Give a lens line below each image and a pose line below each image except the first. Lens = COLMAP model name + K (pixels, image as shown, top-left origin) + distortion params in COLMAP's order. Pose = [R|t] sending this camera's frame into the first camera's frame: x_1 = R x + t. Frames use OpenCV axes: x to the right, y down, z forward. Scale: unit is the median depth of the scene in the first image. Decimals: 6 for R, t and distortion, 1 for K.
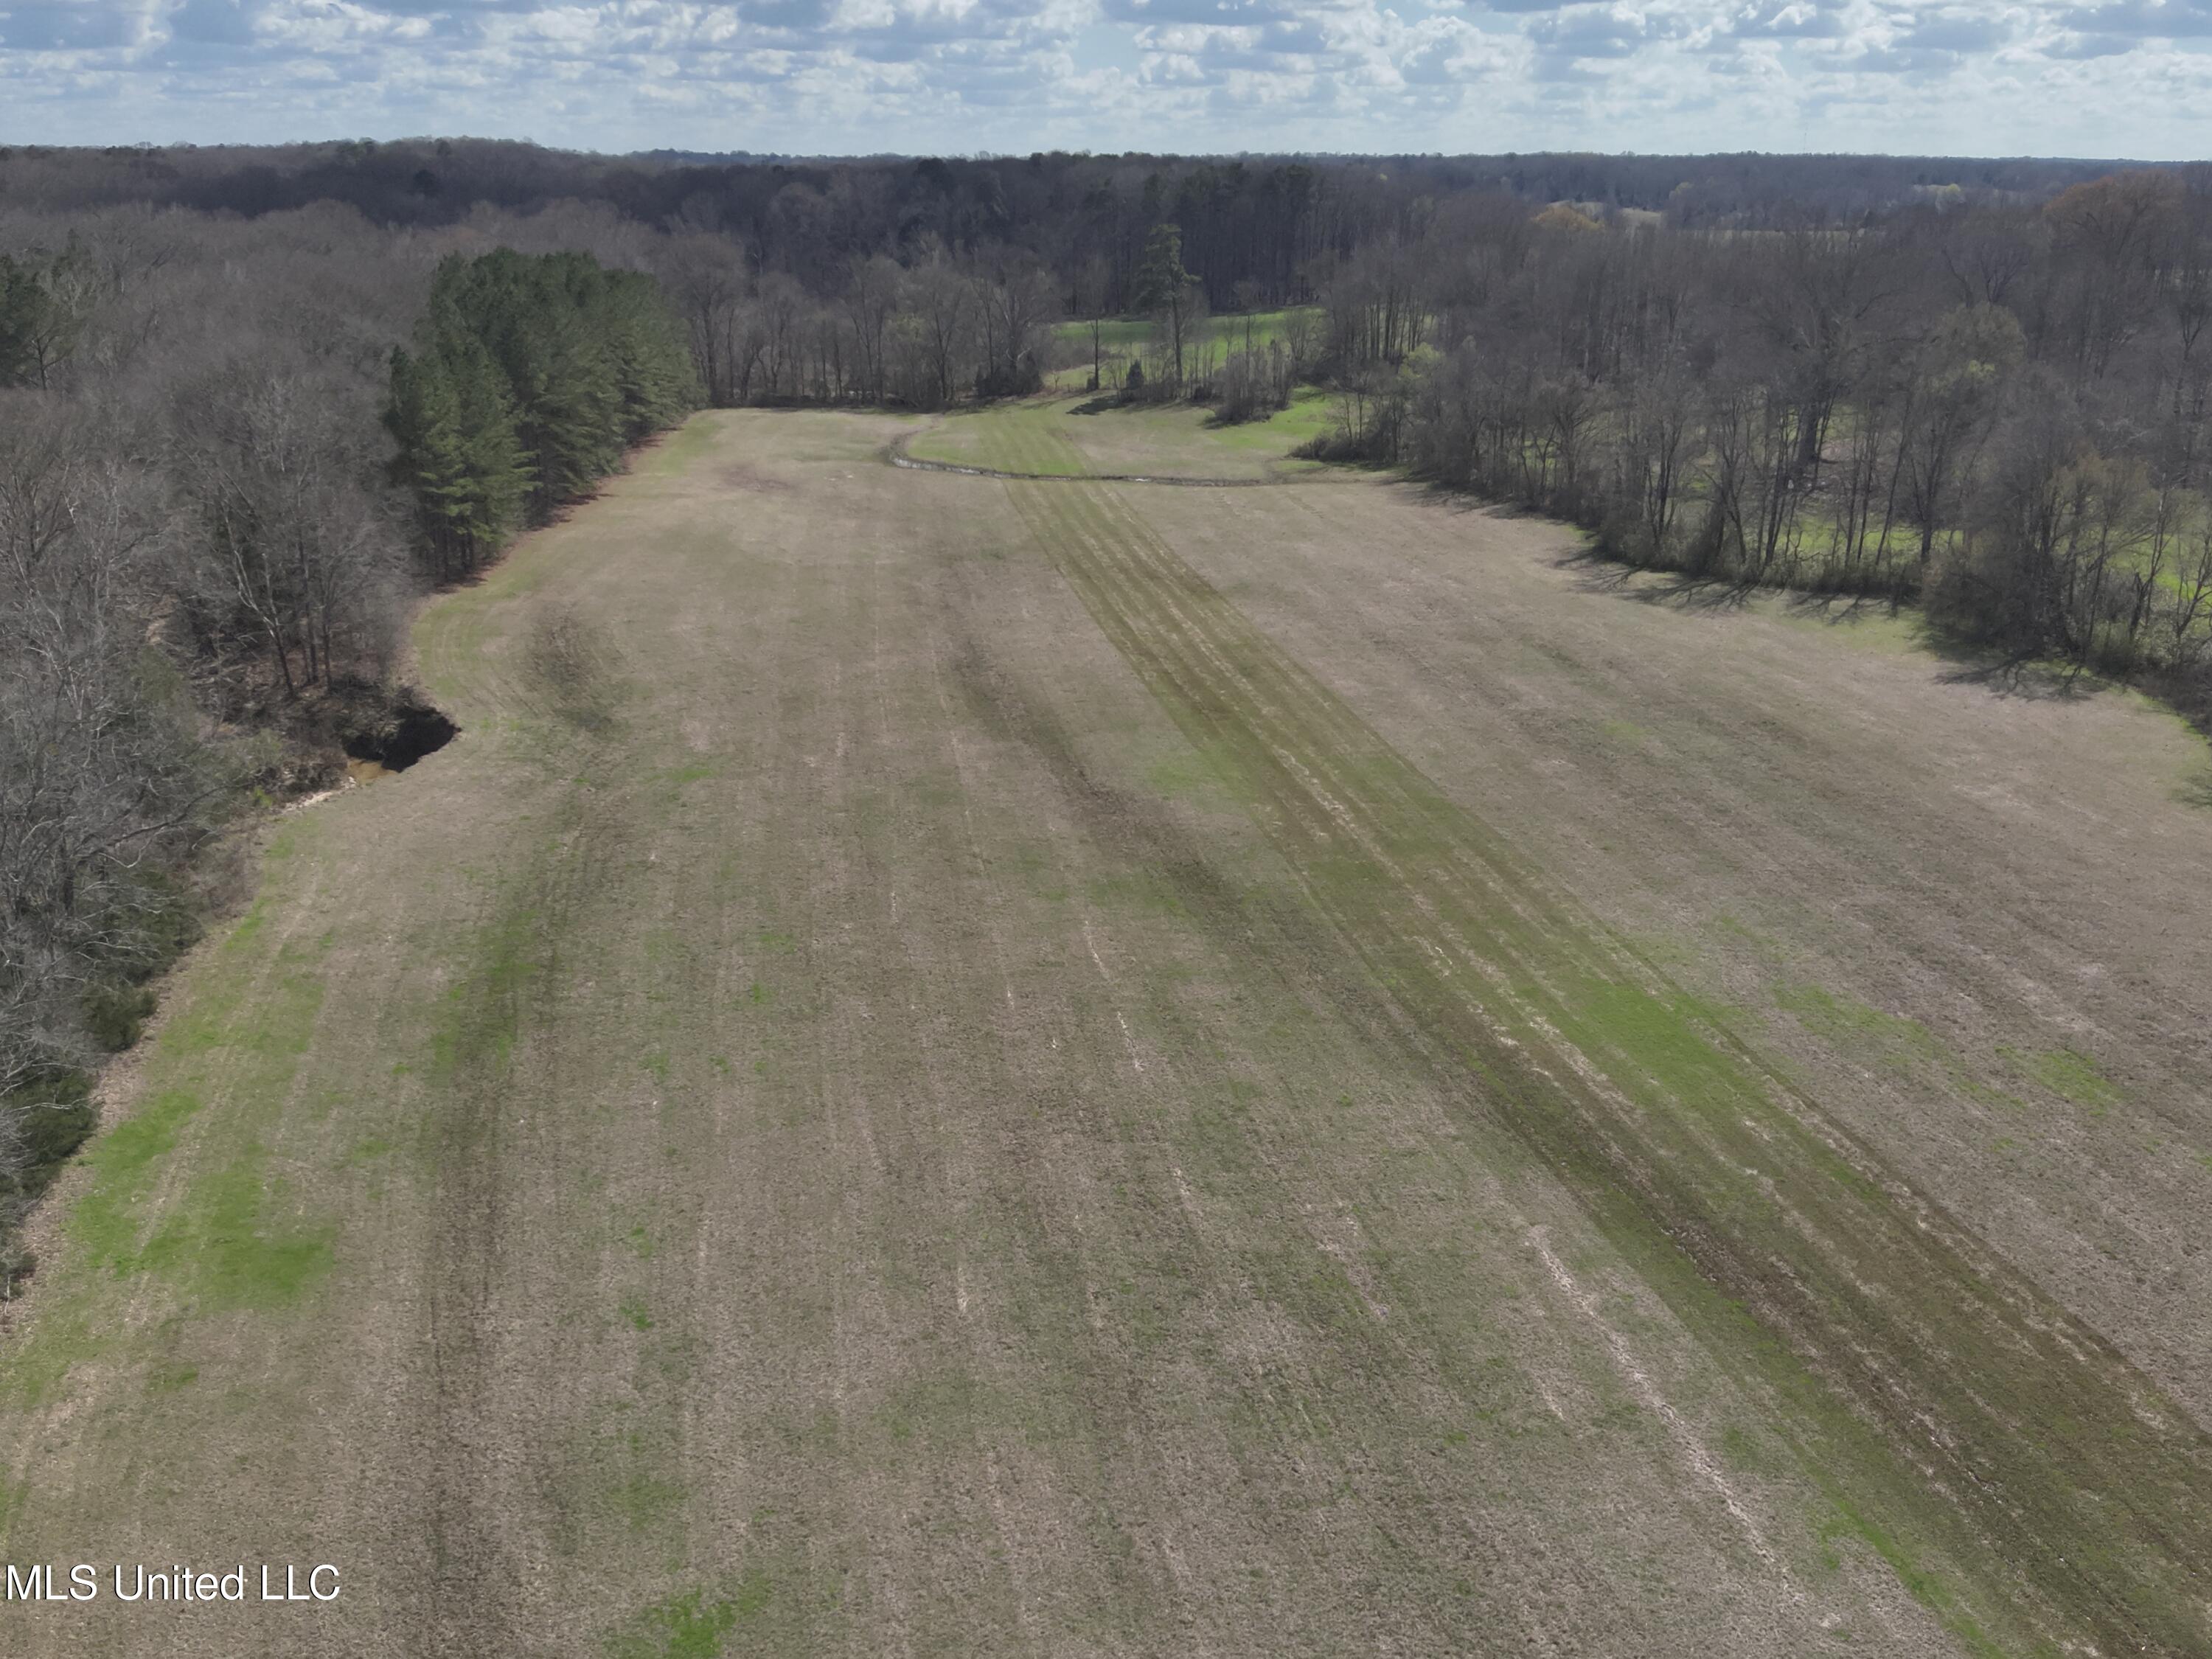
lens RADIAL K [[1521.8, 0, 1100.4], [0, 1521.8, 834.4], [0, 0, 1]] dist [-0.024250, -0.002616]
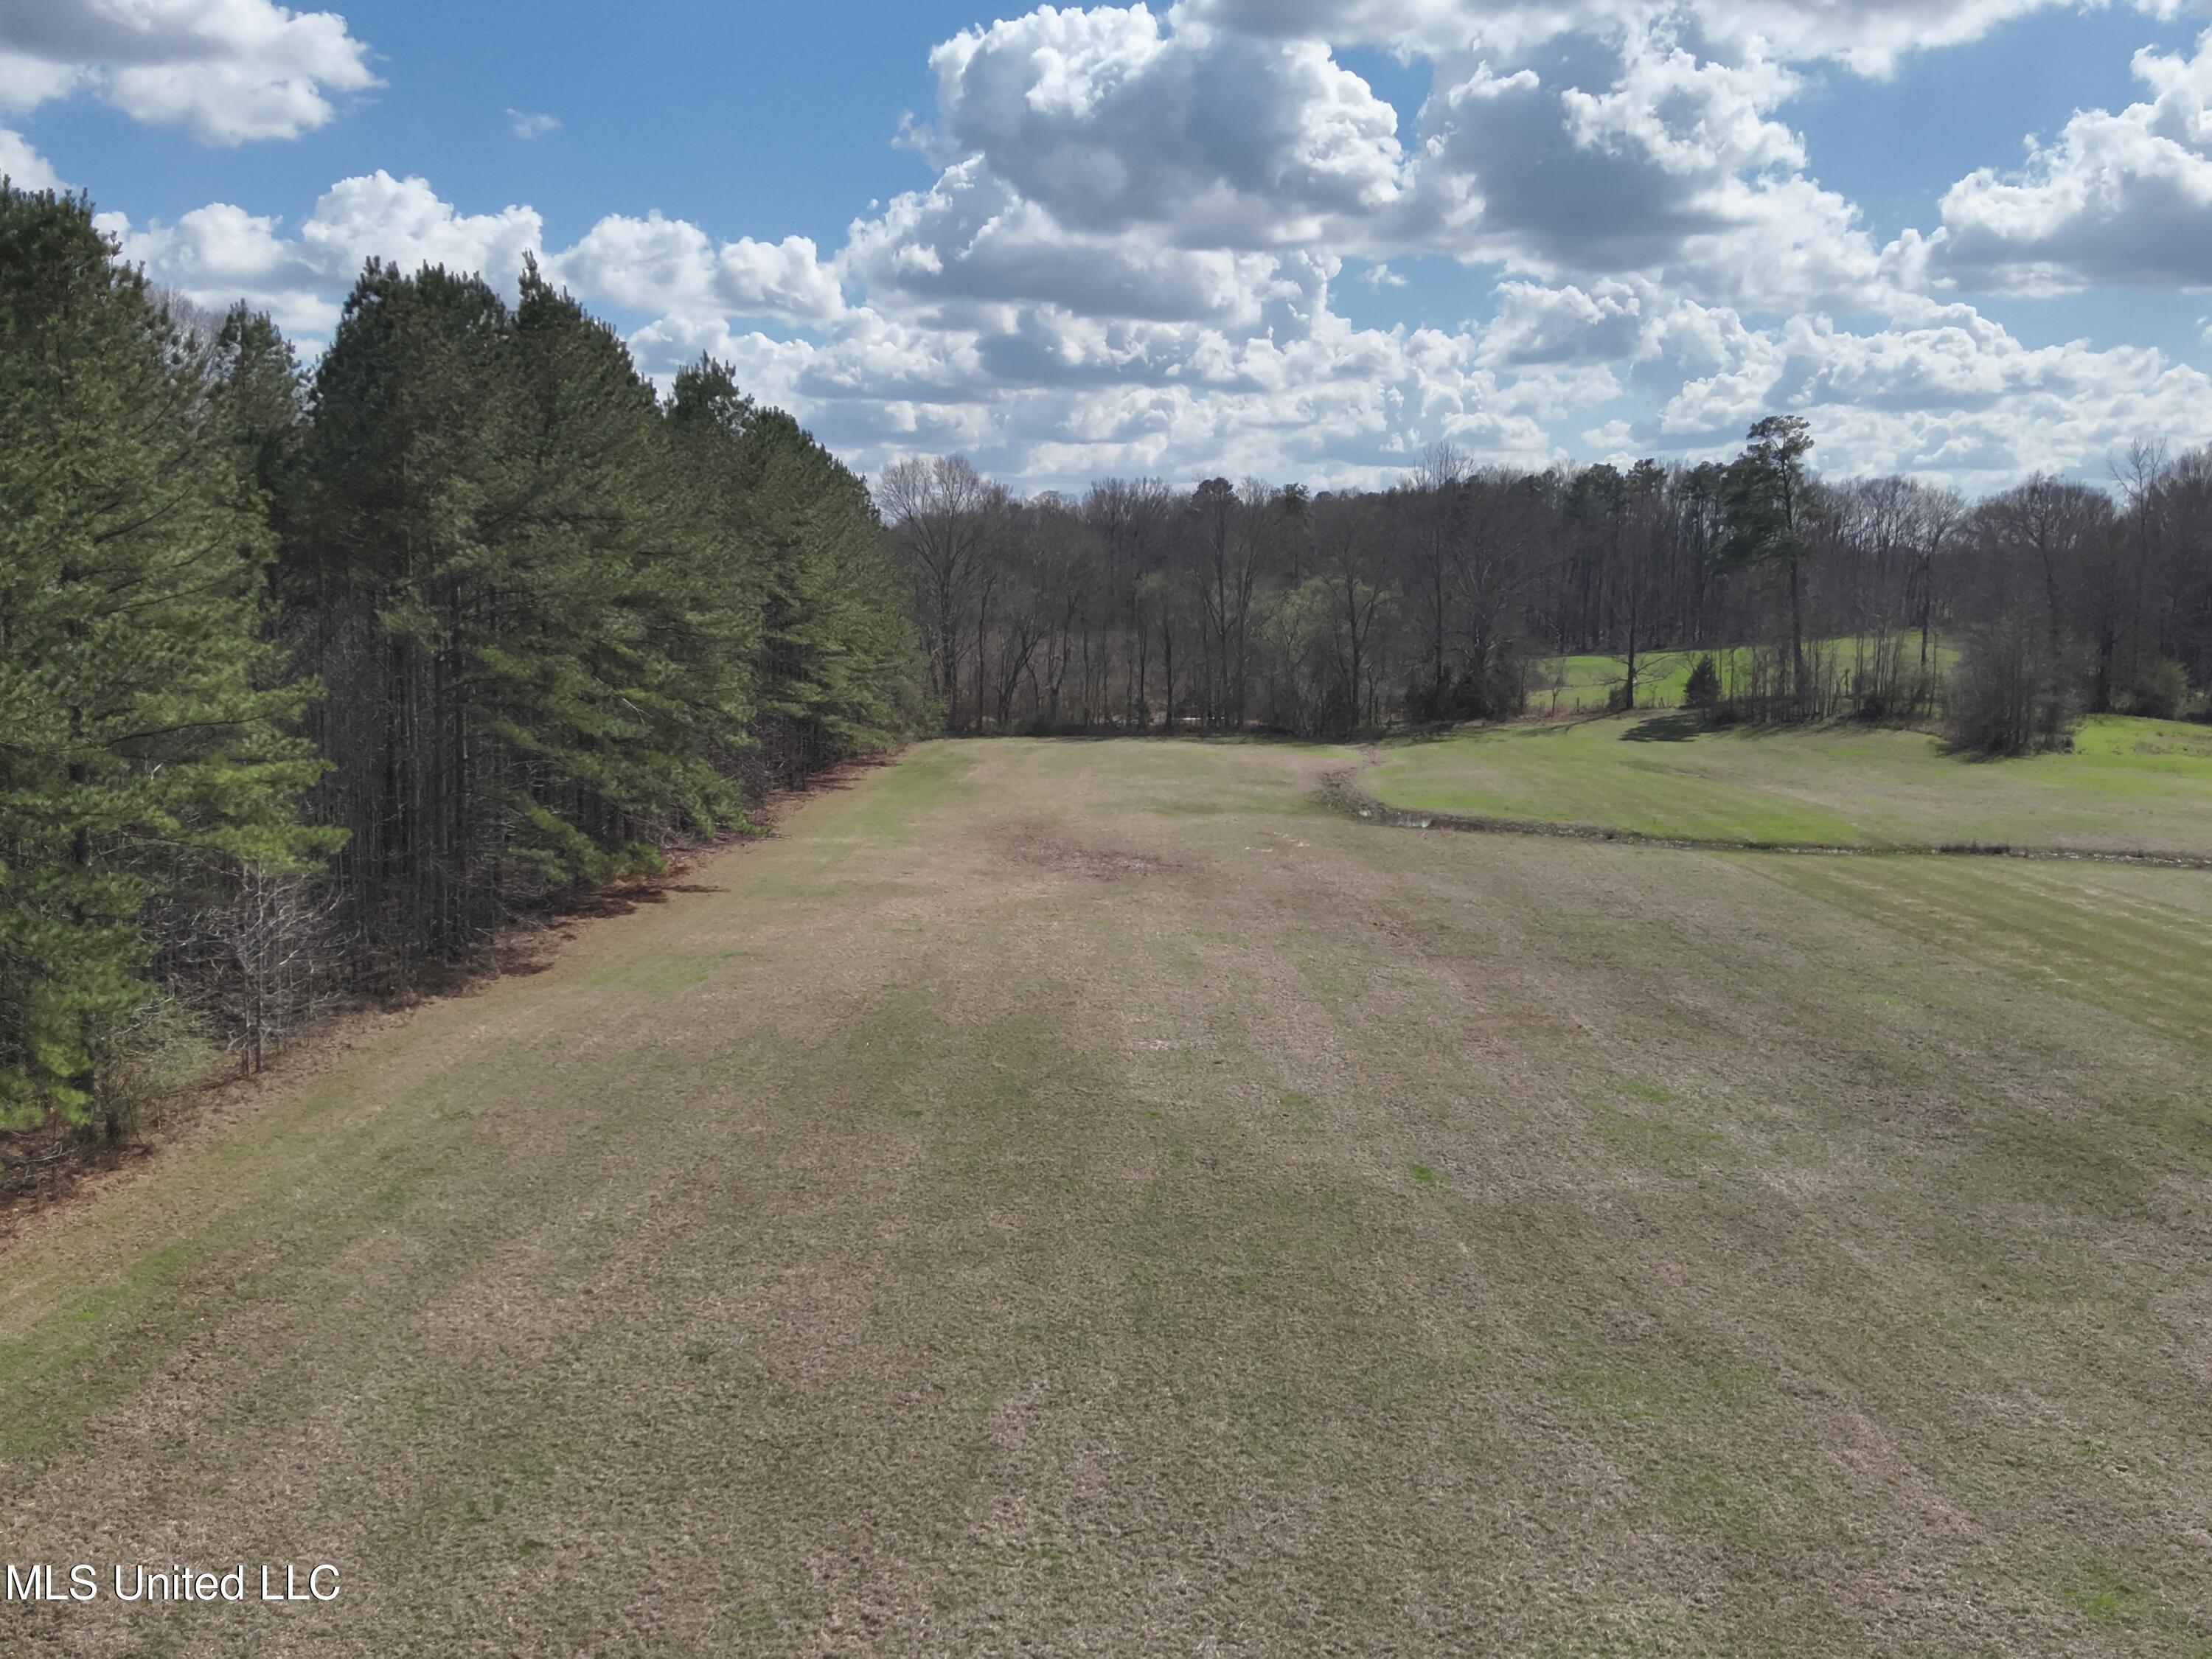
lens RADIAL K [[1521.8, 0, 1110.5], [0, 1521.8, 834.9], [0, 0, 1]] dist [-0.024250, -0.002616]
pose [[0.994044, -0.001818, -0.108965, -0.143606], [-0.026180, 0.966599, -0.254955, -0.112144], [0.105789, 0.256289, 0.960794, 0.504488]]
